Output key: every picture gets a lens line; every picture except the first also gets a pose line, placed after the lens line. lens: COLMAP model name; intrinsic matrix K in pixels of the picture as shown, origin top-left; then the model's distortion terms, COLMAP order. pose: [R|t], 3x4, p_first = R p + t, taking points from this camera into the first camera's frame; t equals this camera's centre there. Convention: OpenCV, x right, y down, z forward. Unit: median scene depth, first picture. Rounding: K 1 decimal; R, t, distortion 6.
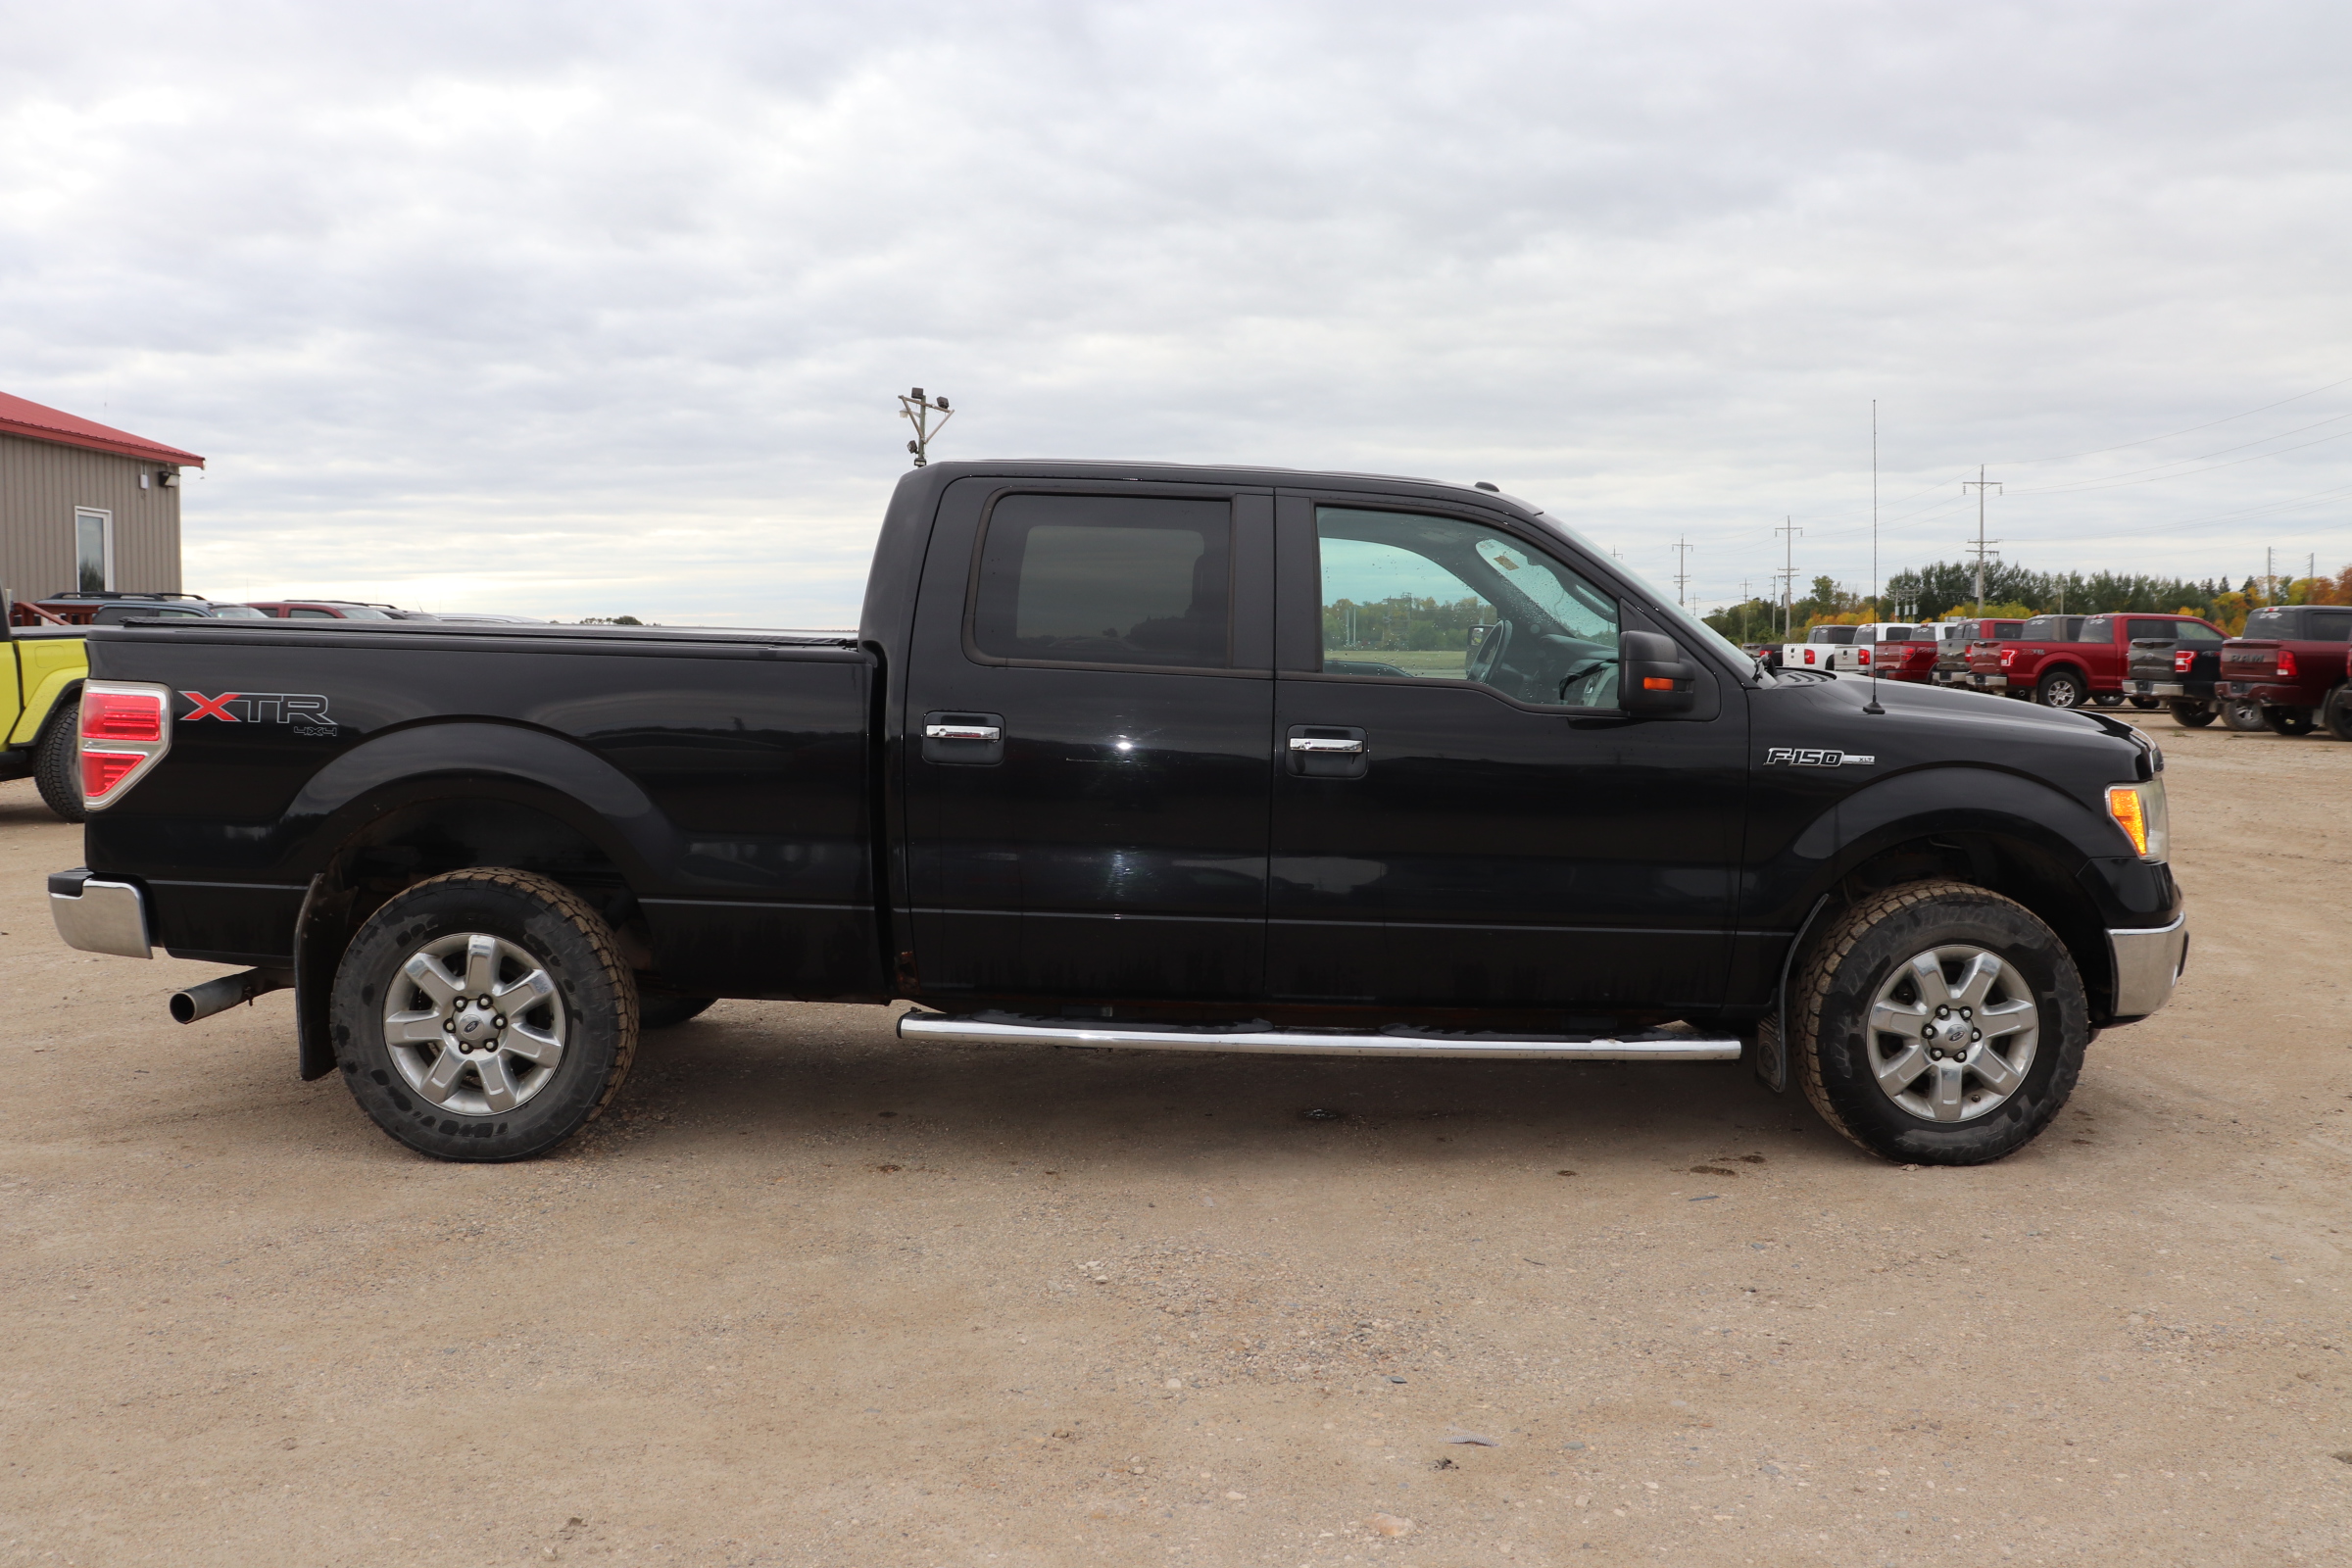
lens RADIAL K [[1935.6, 0, 1176.4], [0, 1935.6, 777.9], [0, 0, 1]] dist [-0.181689, 0.165924]
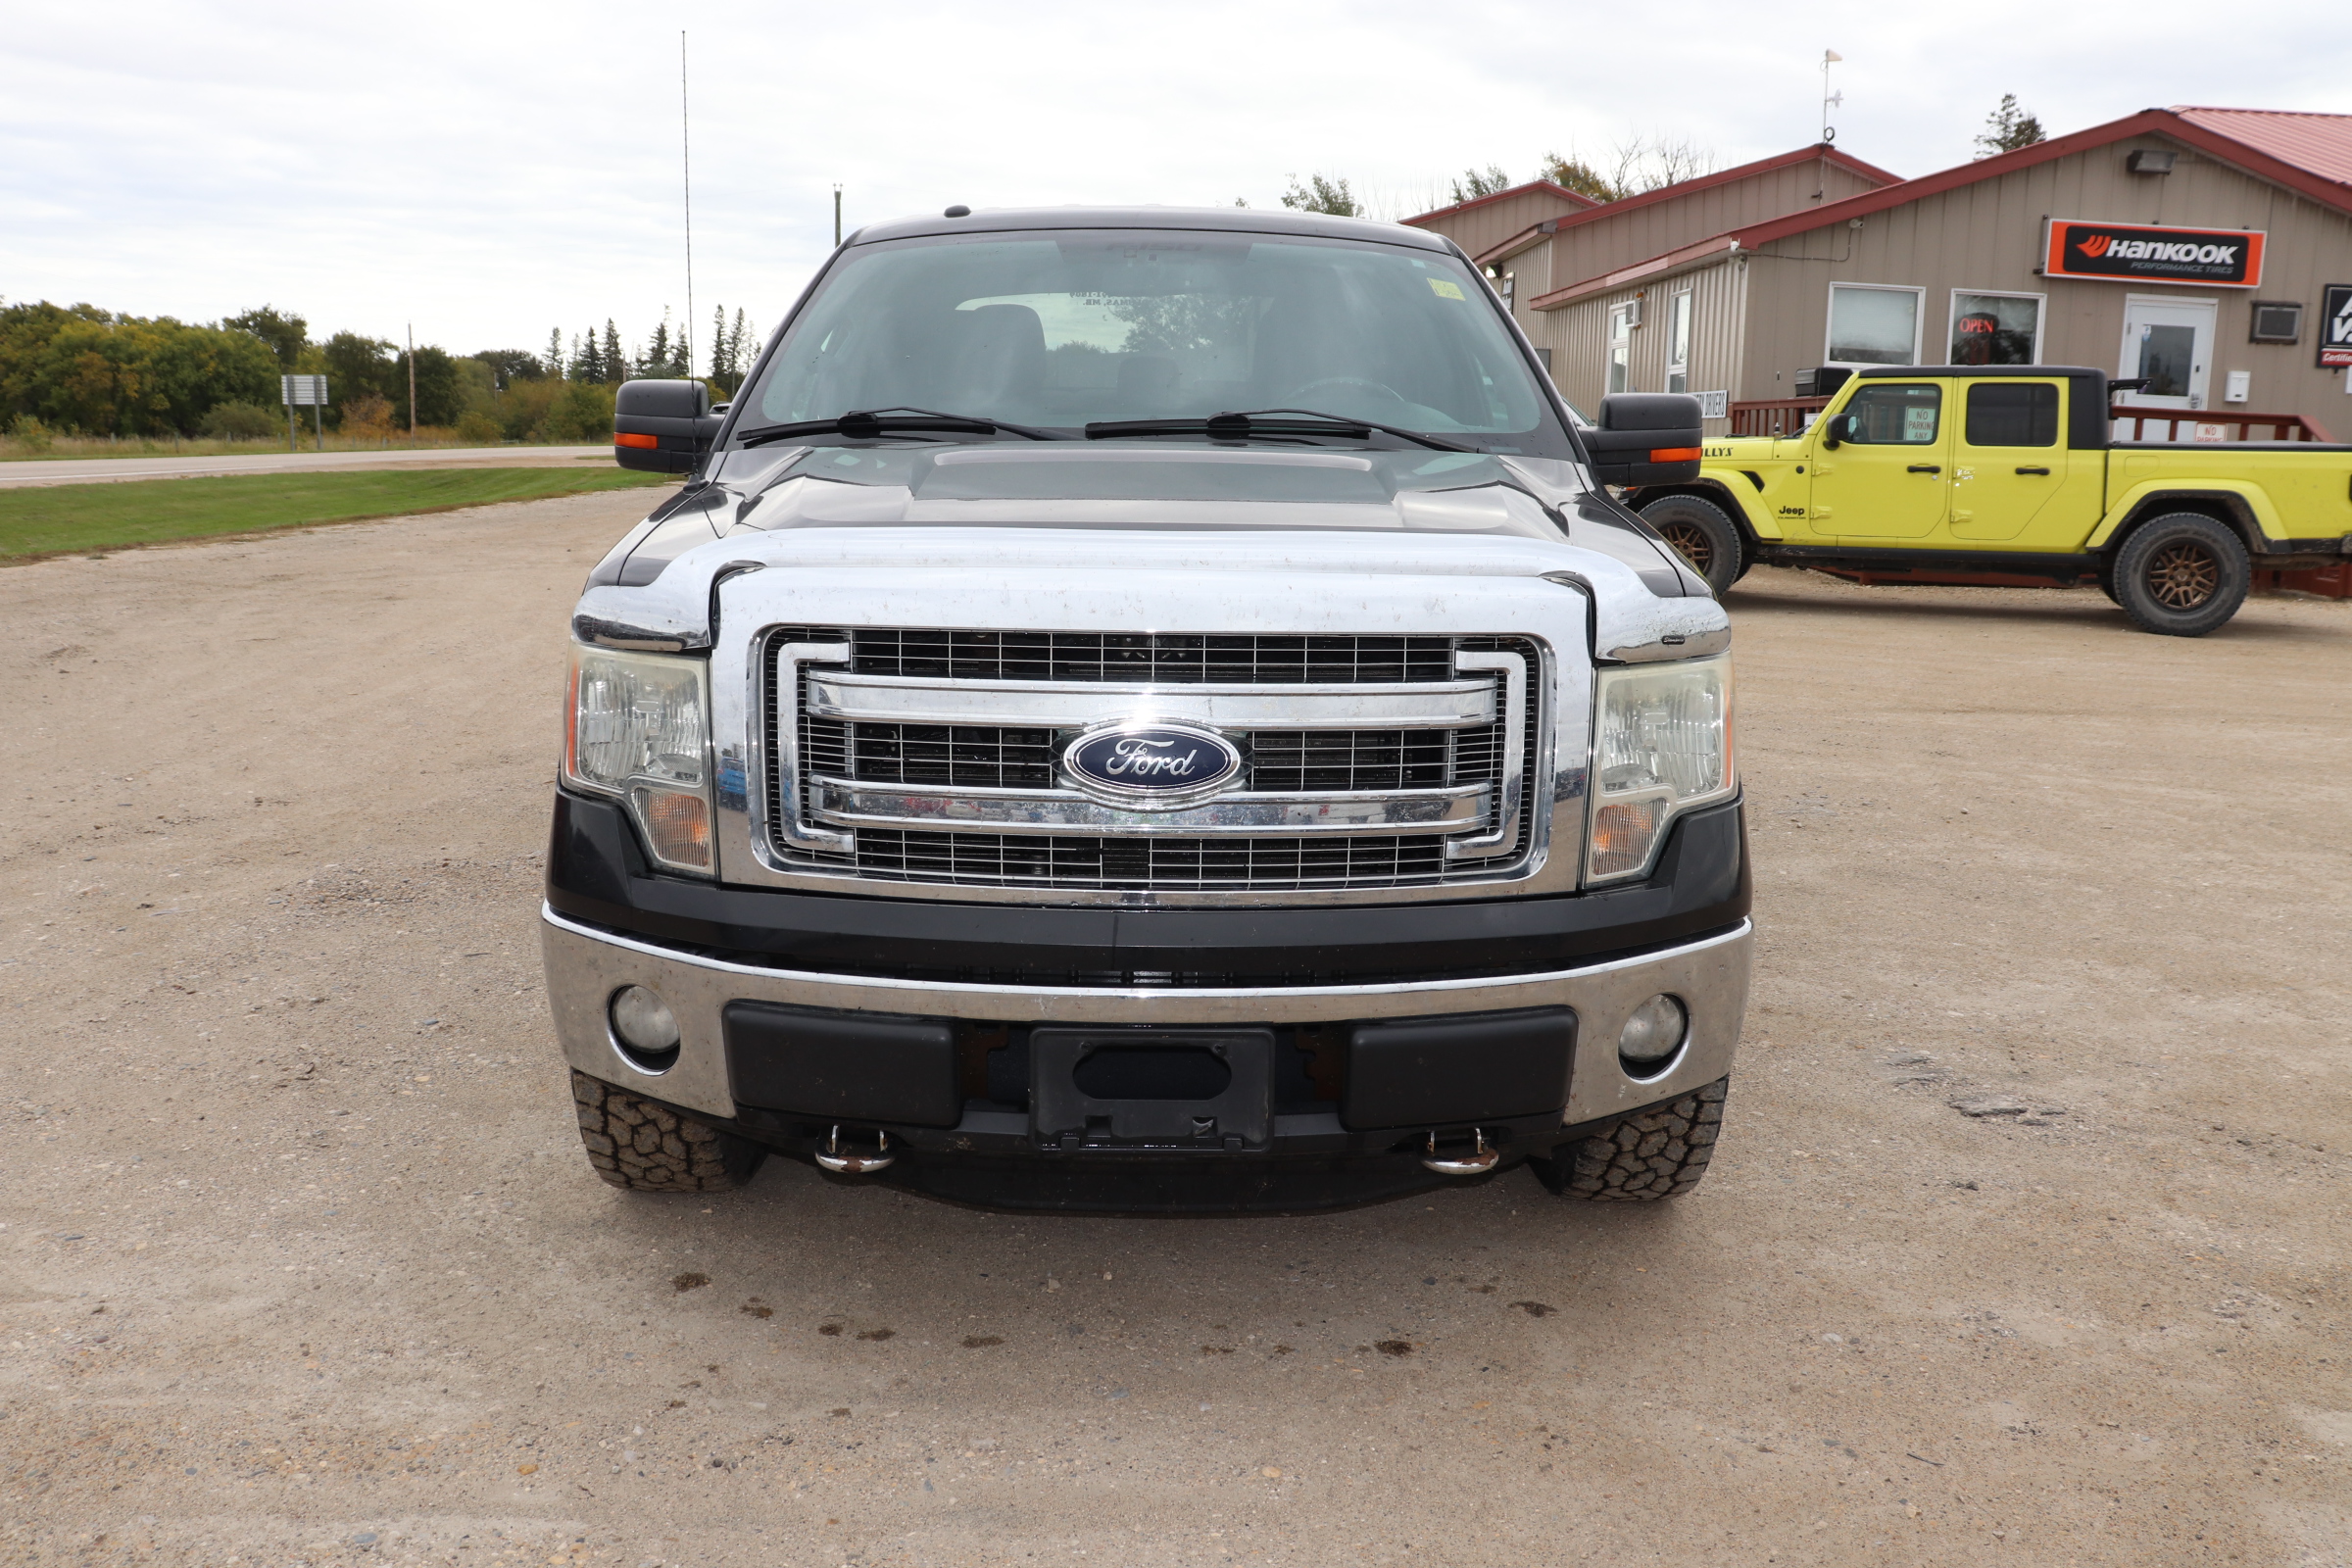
lens RADIAL K [[1935.6, 0, 1176.4], [0, 1935.6, 777.9], [0, 0, 1]] dist [-0.181689, 0.165924]
pose [[-0.014592, 0.178946, -0.983751, 0.188102], [-0.098095, 0.978853, 0.179510, -0.012404], [0.995070, 0.099121, 0.003270, 0.203626]]
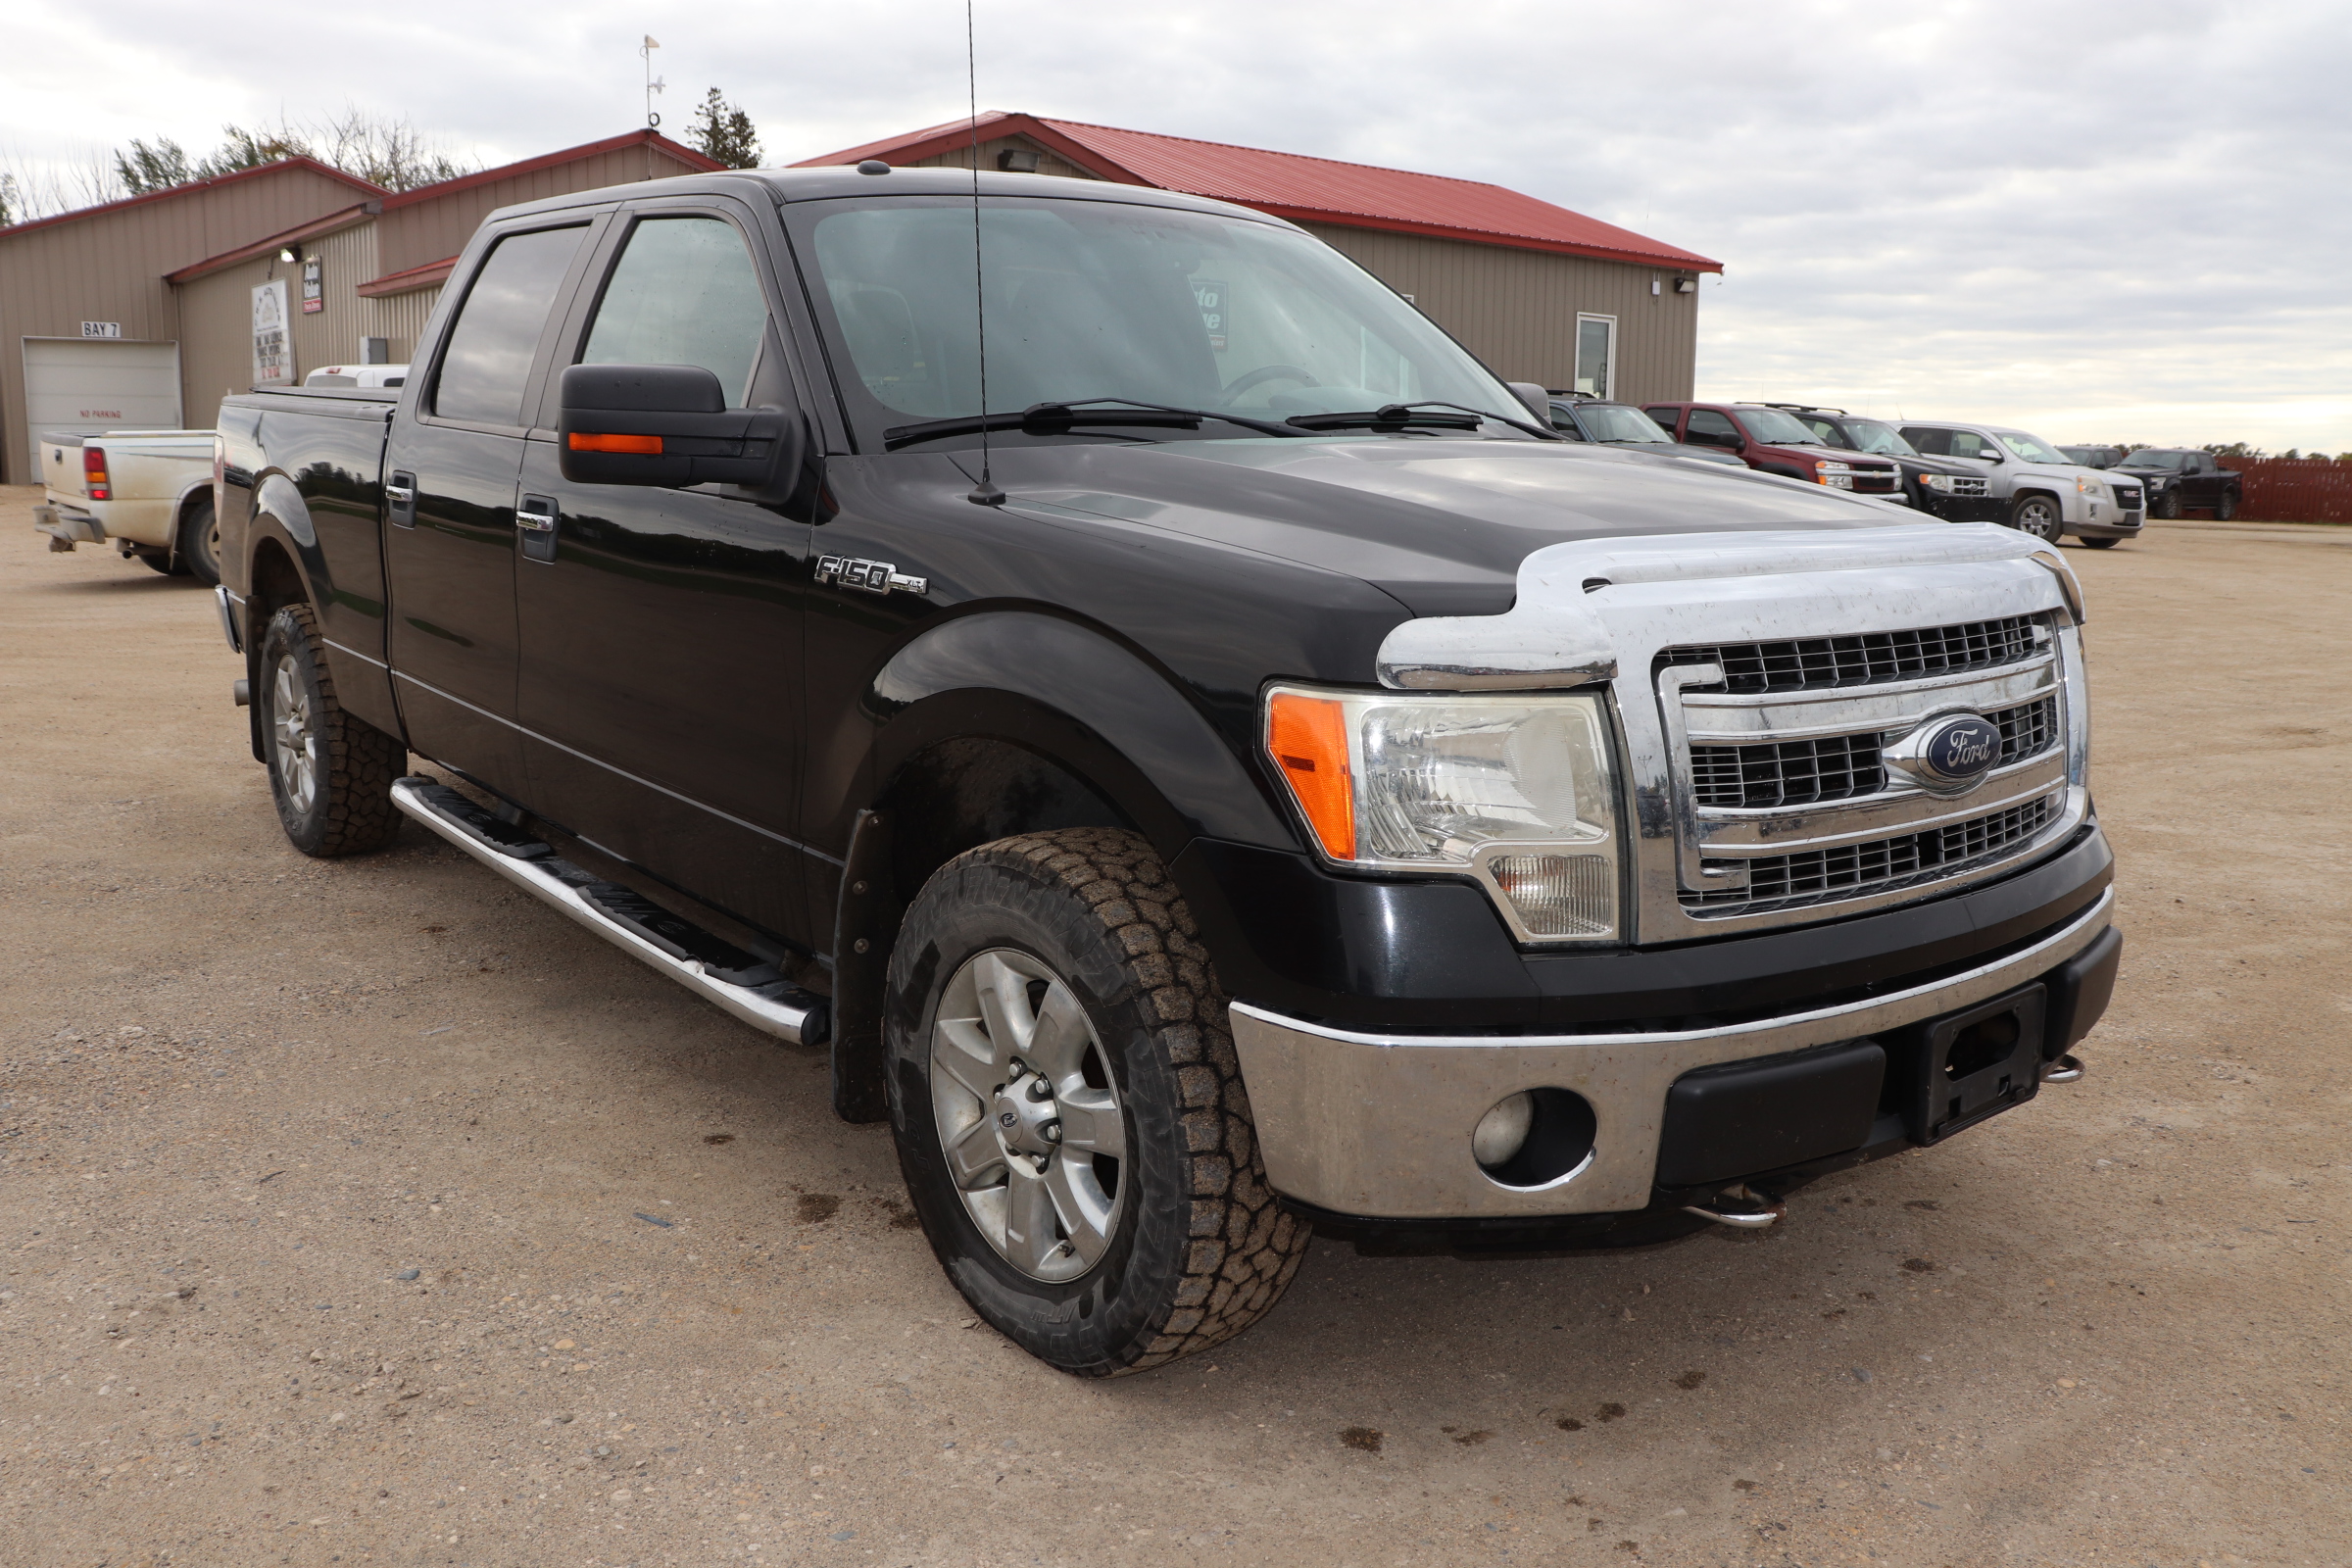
lens RADIAL K [[1935.6, 0, 1176.4], [0, 1935.6, 777.9], [0, 0, 1]] dist [-0.181689, 0.165924]
pose [[0.602167, 0.146681, -0.784780, 0.153489], [-0.071988, 0.988949, 0.129604, -0.005667], [0.795118, -0.021548, 0.606072, 0.127770]]
